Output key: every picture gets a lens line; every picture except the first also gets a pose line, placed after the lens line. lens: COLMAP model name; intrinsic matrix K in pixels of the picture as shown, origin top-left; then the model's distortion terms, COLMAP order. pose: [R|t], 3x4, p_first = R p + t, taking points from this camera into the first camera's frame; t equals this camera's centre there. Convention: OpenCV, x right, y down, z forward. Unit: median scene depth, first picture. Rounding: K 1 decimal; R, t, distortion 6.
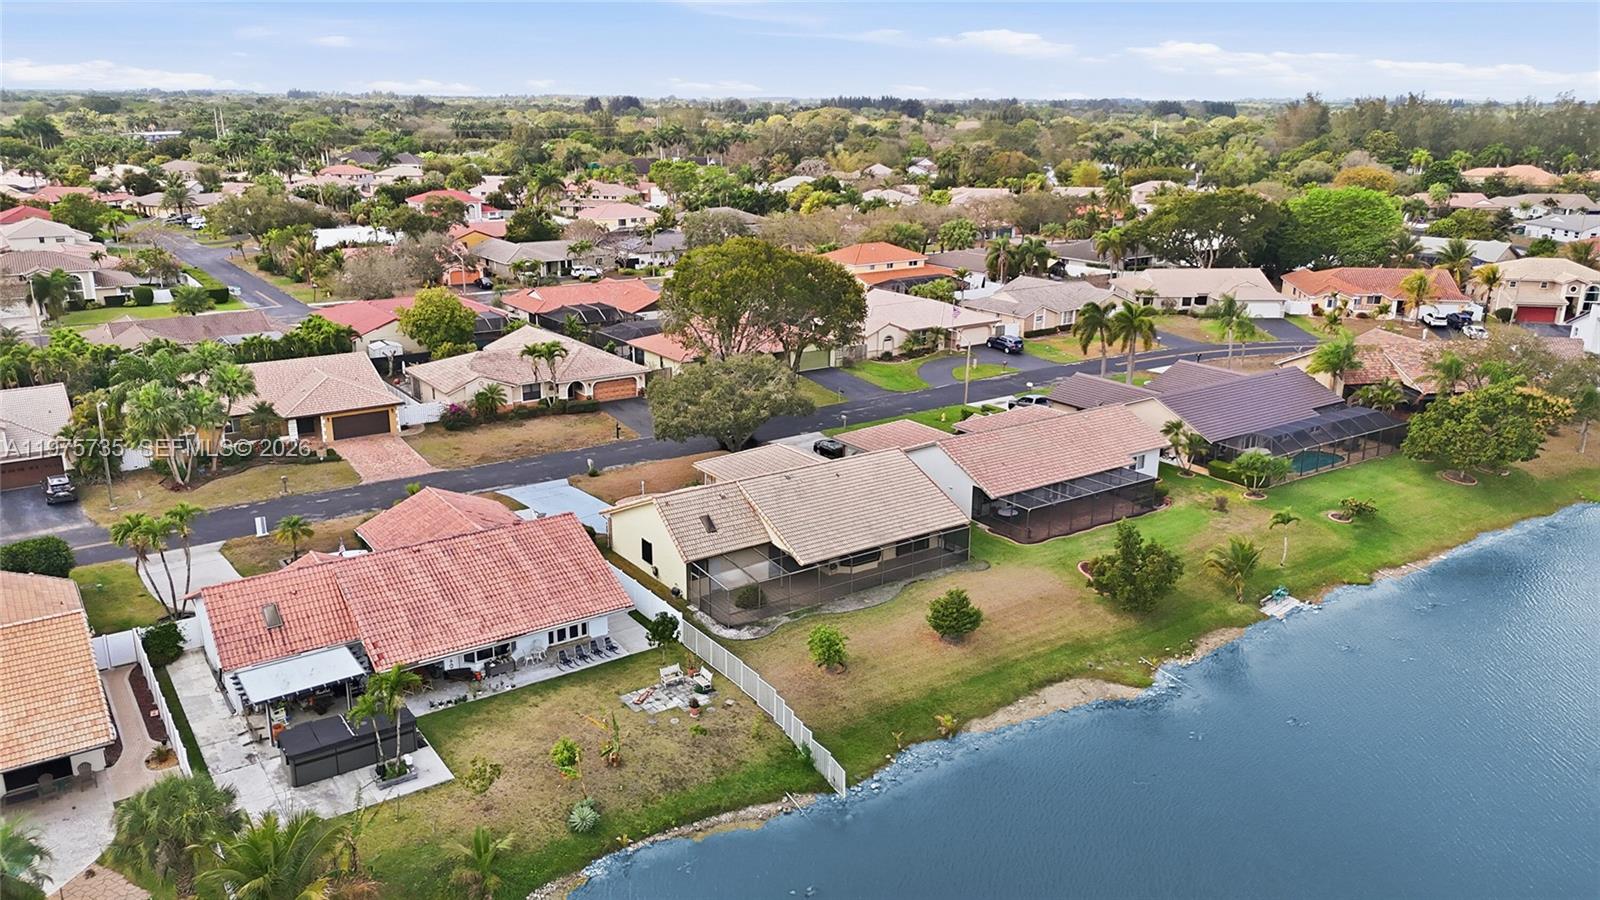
lens RADIAL K [[1171.1, 0, 797.5], [0, 1171.1, 467.9], [0, 0, 1]] dist [0.073845, -0.064595]
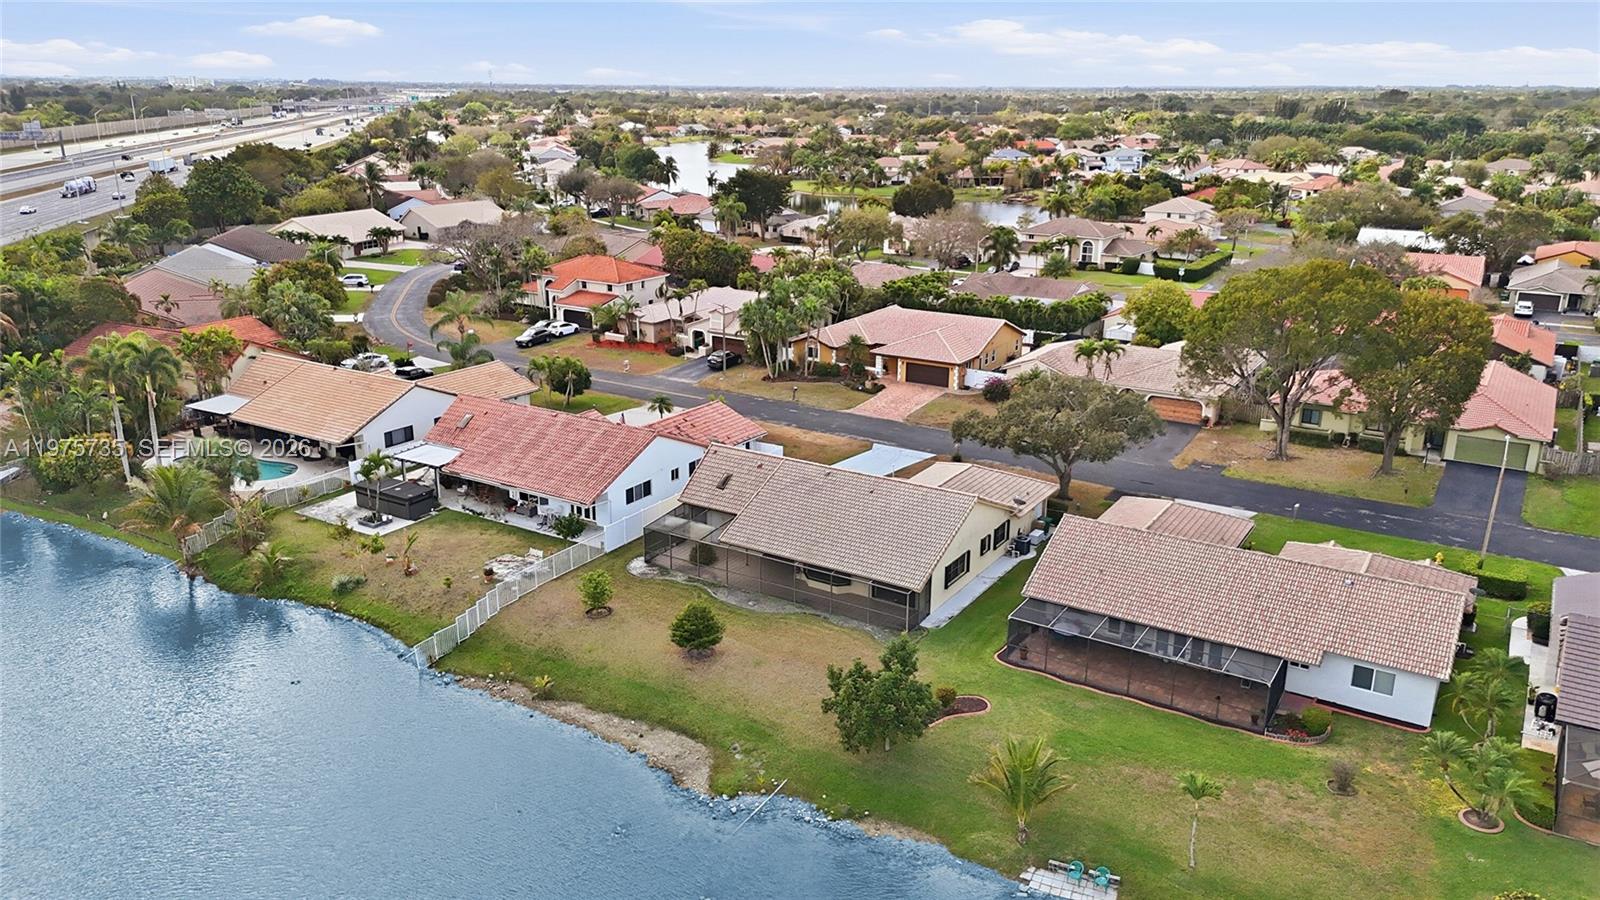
lens RADIAL K [[1169.2, 0, 796.7], [0, 1169.2, 456.4], [0, 0, 1]] dist [0.097918, -0.112180]
pose [[0.386089, 0.273128, -0.881100, 0.829345], [-0.280093, 0.944777, 0.170133, -0.162828], [0.878910, 0.181104, 0.441269, 0.544904]]
